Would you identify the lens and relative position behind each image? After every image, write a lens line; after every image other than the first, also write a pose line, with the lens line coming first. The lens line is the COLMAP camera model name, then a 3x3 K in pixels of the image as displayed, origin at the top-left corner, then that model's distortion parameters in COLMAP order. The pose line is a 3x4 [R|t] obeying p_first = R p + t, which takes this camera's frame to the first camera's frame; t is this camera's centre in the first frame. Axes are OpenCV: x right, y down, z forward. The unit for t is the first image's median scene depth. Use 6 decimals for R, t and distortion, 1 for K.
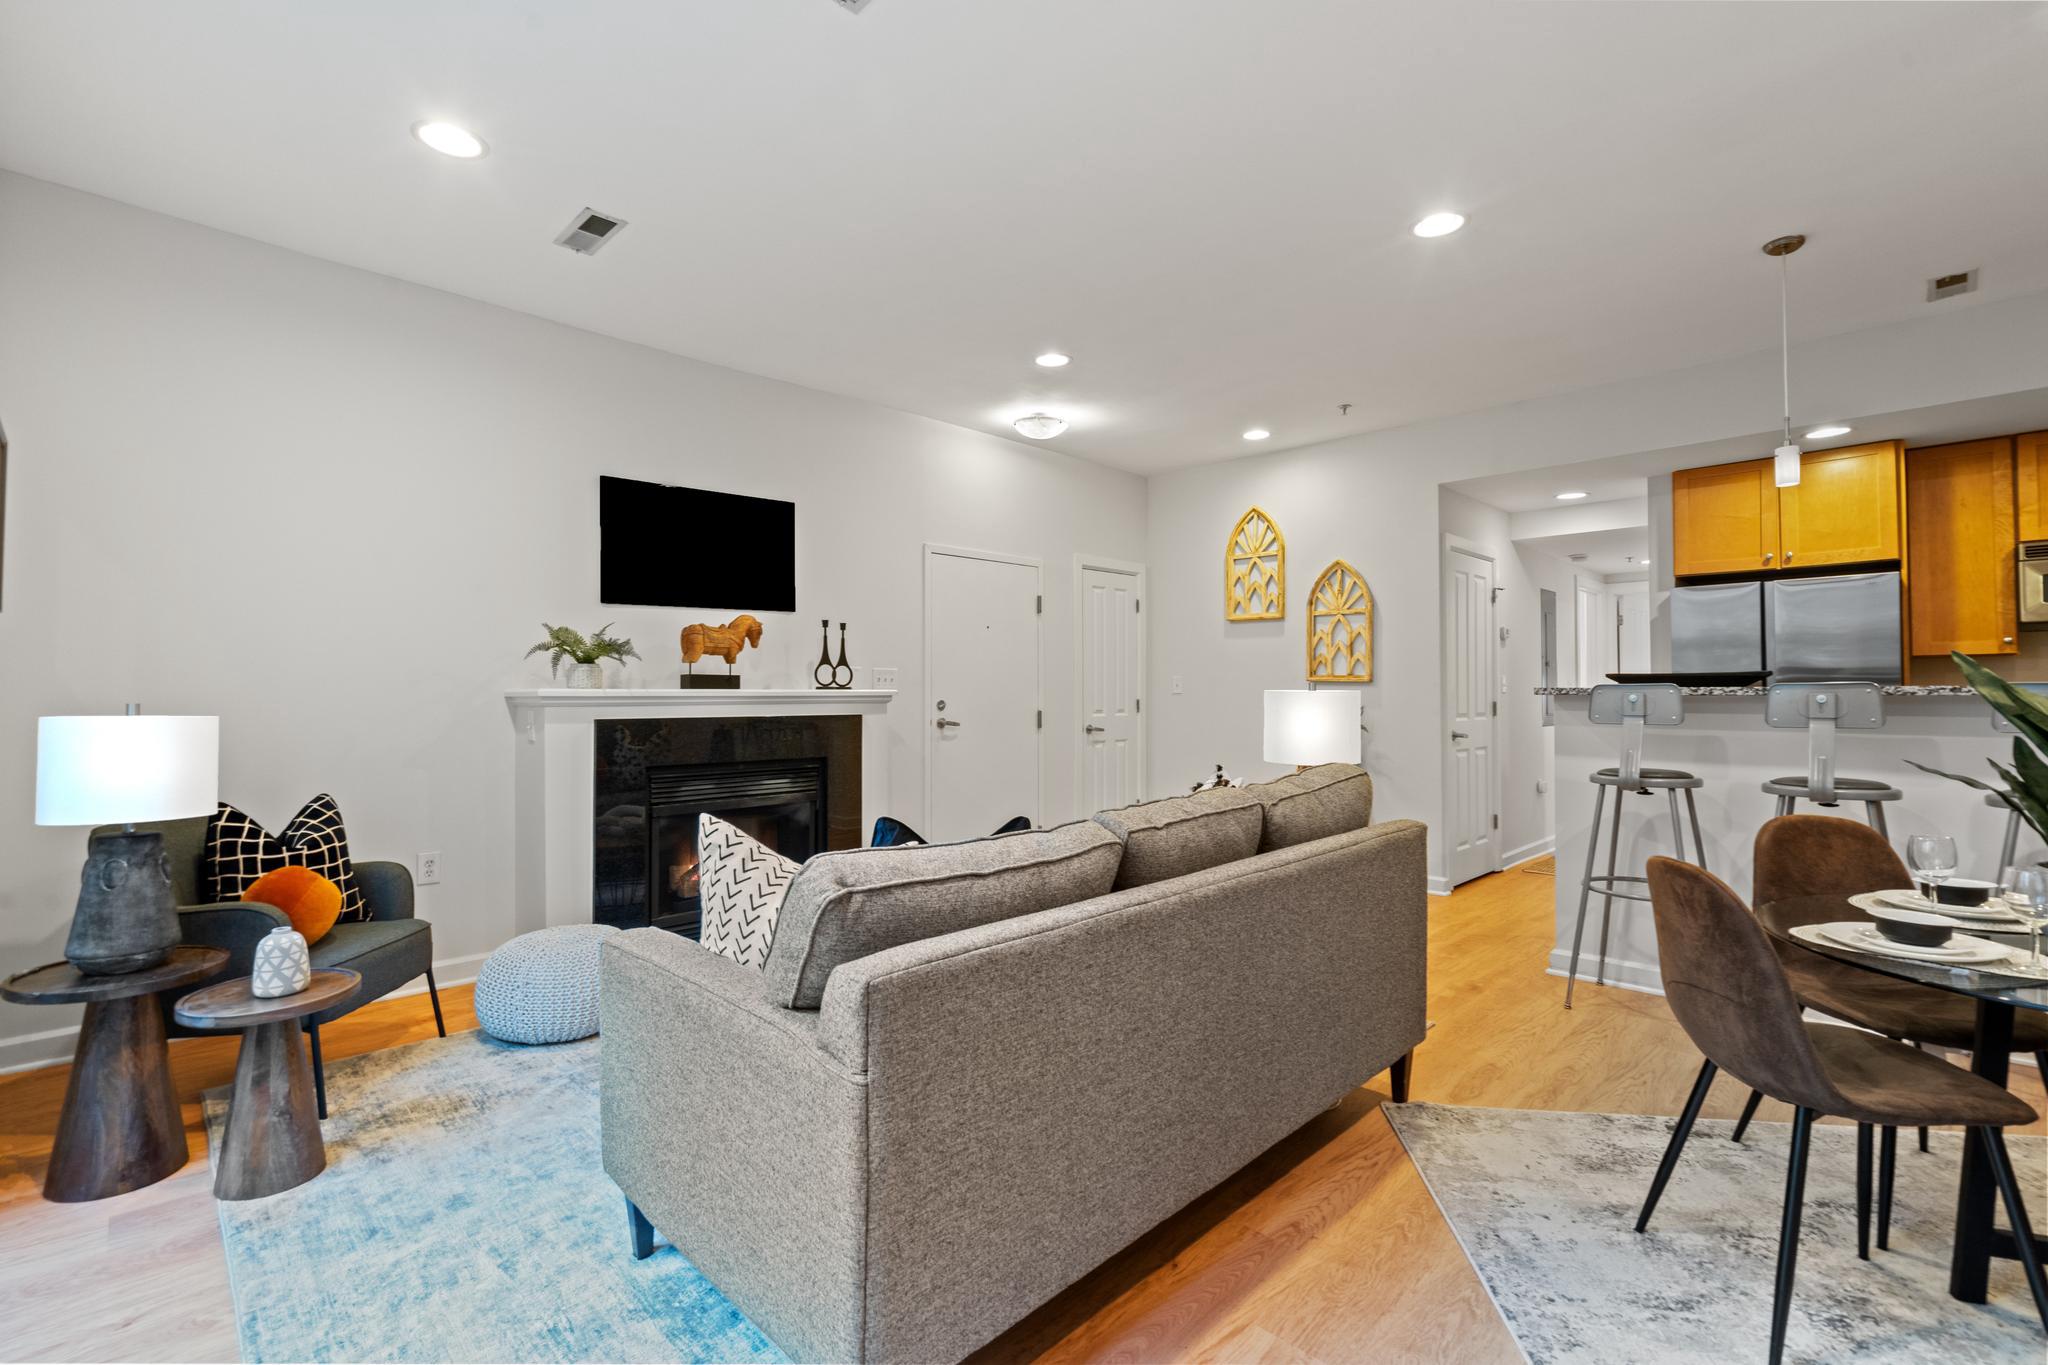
lens RADIAL K [[911.4, 0, 1024.0], [0, 911.4, 682.5], [0, 0, 1]] dist [-0.000240, 0.000047]
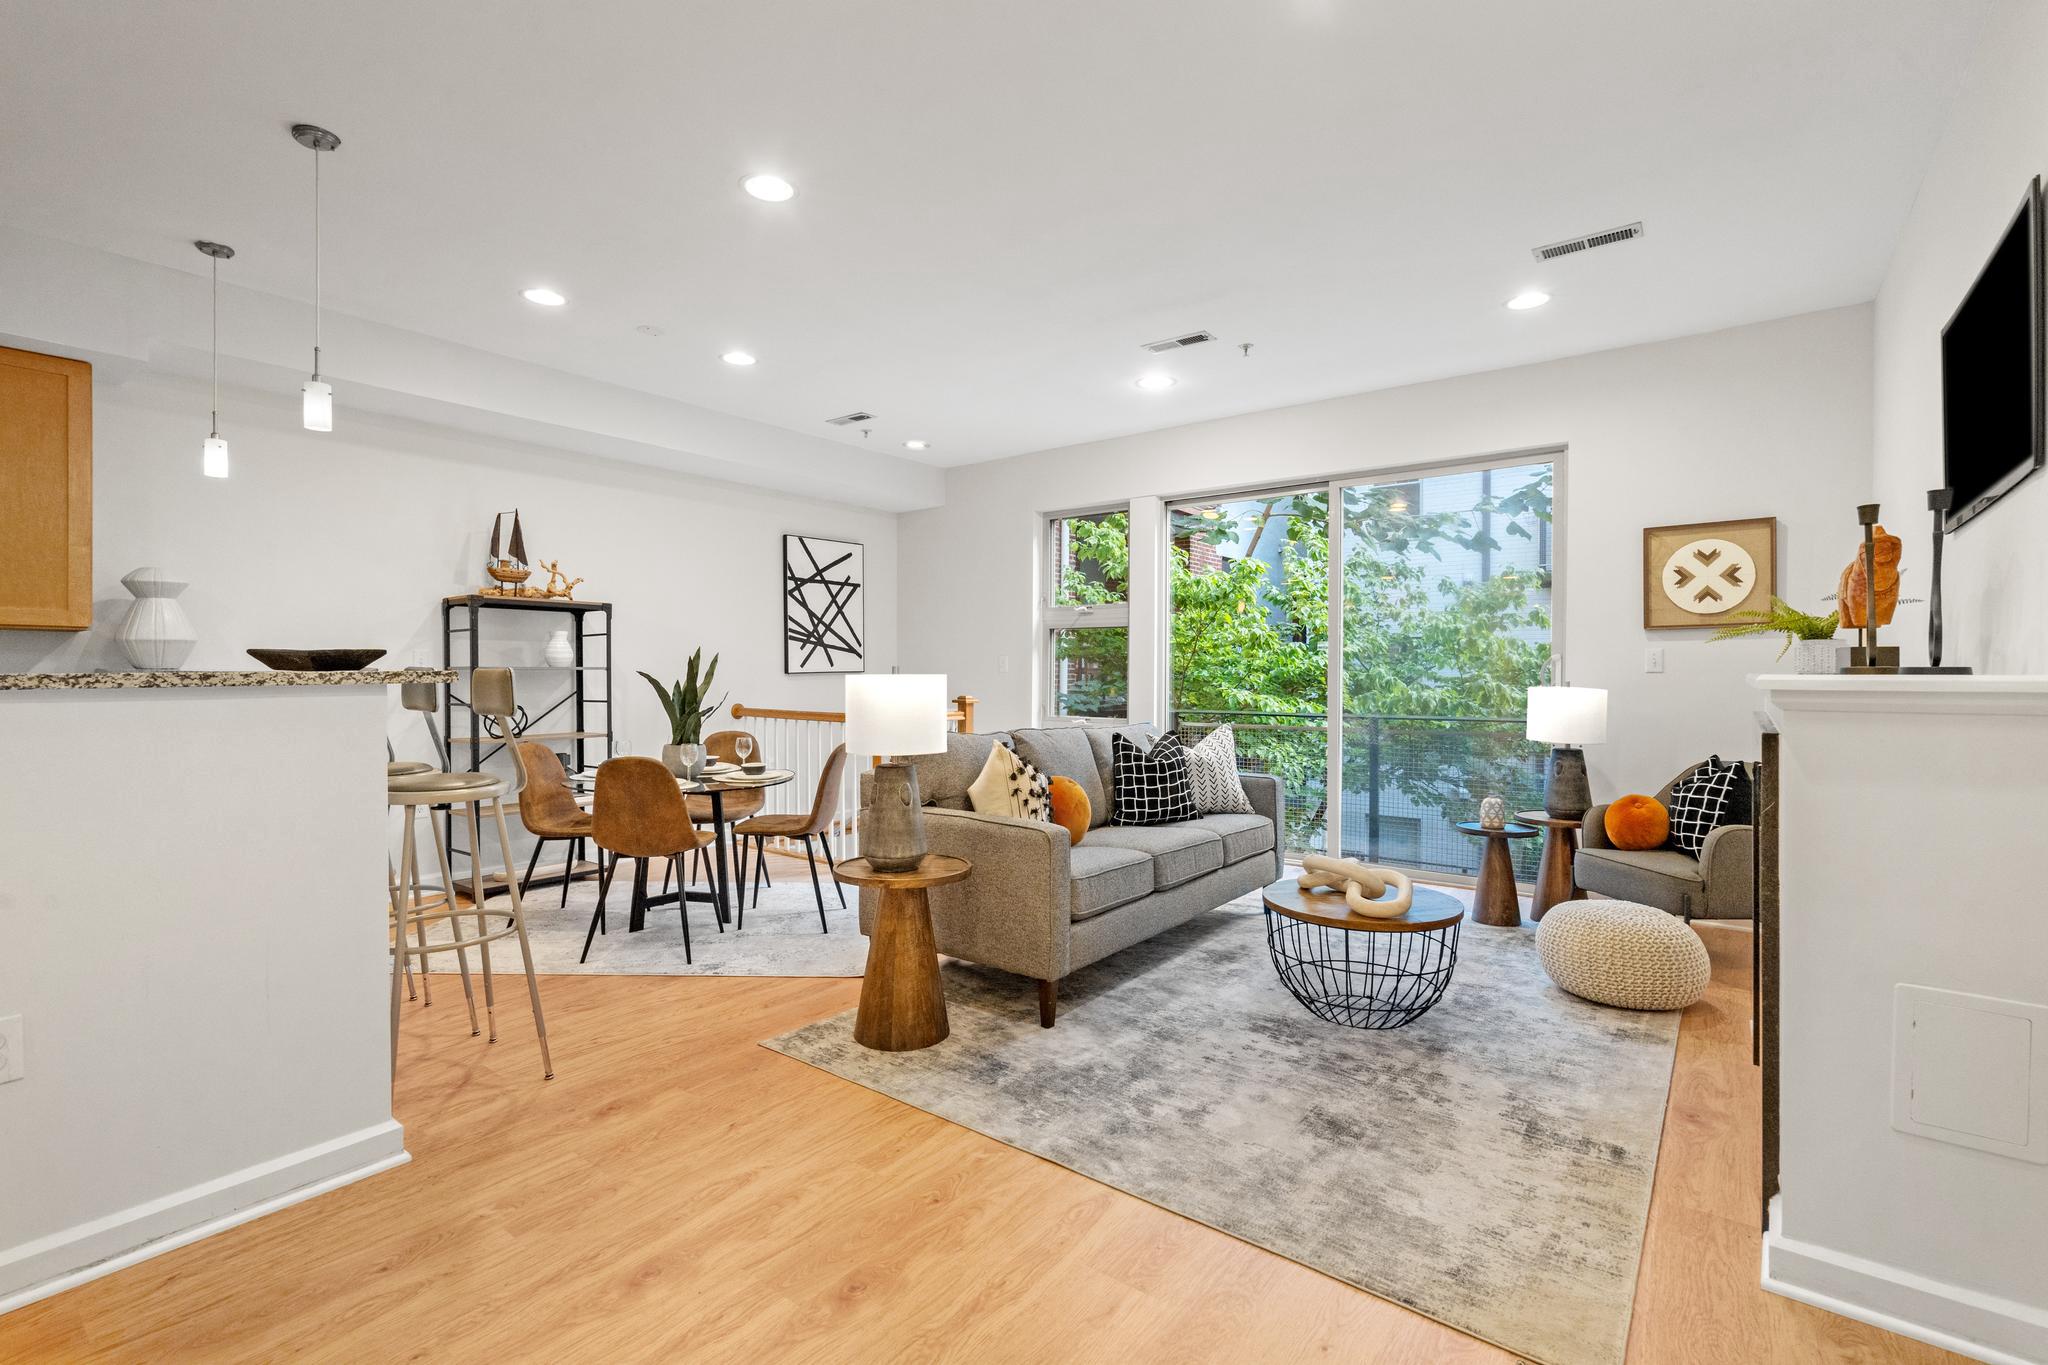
lens RADIAL K [[949.6, 0, 1017.7], [0, 949.6, 670.1], [0, 0, 1]] dist [-0.006636, -0.000593]
pose [[-0.992329, -0.001291, -0.123618, 0.230145], [-0.000062, 0.999951, -0.009945, 0.010776], [0.123625, -0.009861, -0.992280, 1.447051]]
